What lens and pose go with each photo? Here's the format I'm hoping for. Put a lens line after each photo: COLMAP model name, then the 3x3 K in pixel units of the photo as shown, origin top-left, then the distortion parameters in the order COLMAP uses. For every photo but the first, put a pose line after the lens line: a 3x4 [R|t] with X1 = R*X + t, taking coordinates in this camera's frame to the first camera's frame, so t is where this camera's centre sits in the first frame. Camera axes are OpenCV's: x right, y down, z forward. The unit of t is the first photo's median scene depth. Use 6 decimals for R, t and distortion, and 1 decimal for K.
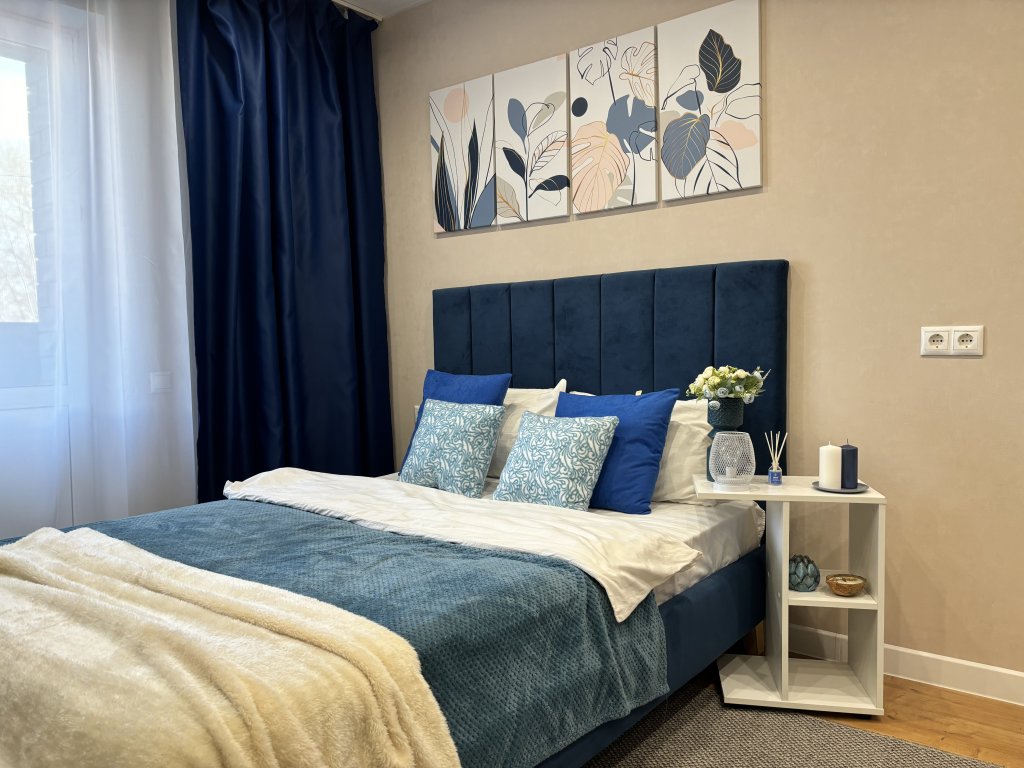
lens RADIAL K [[772.4, 0, 515.2], [0, 772.4, 385.8], [0, 0, 1]] dist [0.050333, -0.054435]
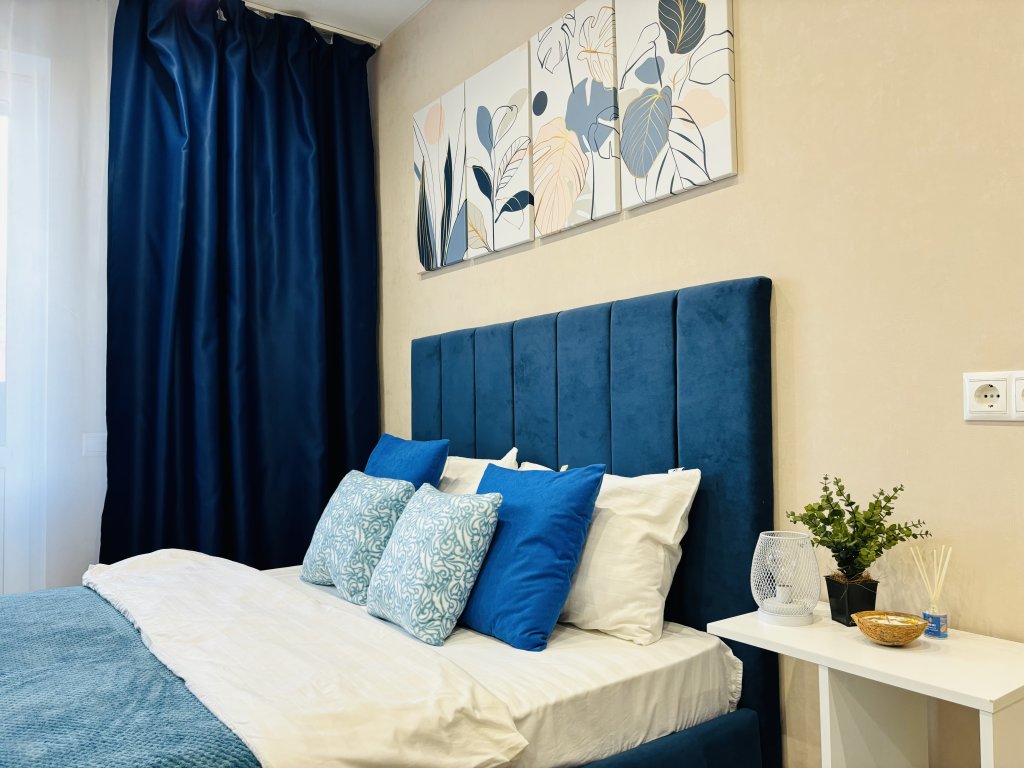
lens RADIAL K [[772.4, 0, 523.2], [0, 772.4, 384.1], [0, 0, 1]] dist [0.050333, -0.054435]
pose [[0.964764, -0.004589, -0.263077, 0.288359], [-0.018027, 0.996346, -0.083488, -0.008996], [0.262498, 0.085289, 0.961156, 0.276195]]
